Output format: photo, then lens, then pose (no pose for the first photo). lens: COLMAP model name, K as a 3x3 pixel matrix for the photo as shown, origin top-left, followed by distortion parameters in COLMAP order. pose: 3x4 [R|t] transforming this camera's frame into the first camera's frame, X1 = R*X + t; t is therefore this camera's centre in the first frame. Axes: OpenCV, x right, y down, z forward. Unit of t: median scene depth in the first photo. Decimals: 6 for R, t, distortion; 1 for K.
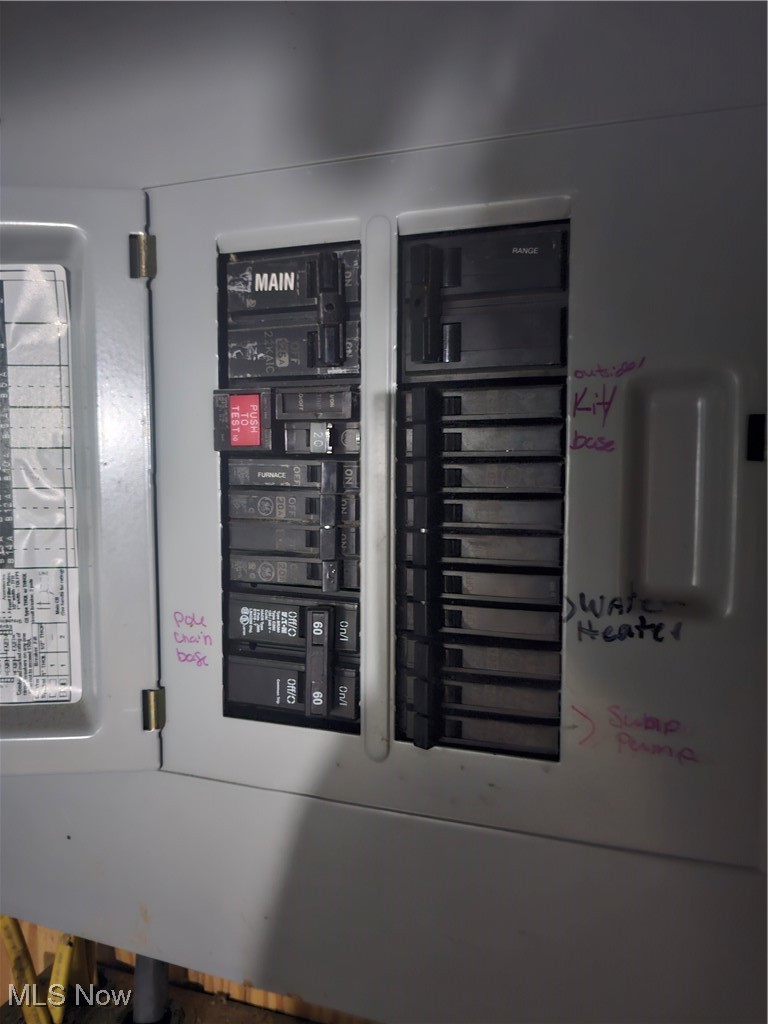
lens RADIAL K [[688.4, 0, 384.0], [0, 688.4, 512.0], [0, 0, 1]] dist [0.005640, -0.000217]
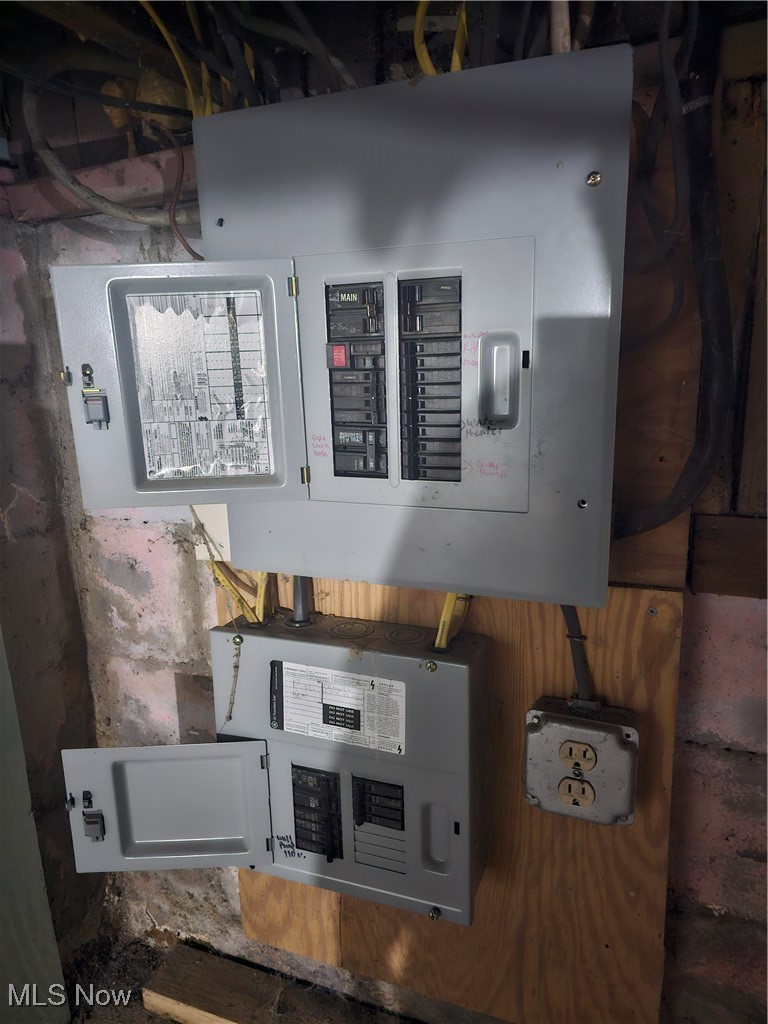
lens RADIAL K [[688.4, 0, 384.0], [0, 688.4, 512.0], [0, 0, 1]] dist [0.005640, -0.000217]
pose [[0.997475, -0.016516, -0.069067, 0.121990], [0.027974, 0.985326, 0.168375, 0.009460], [0.065273, -0.169882, 0.983300, -1.517036]]
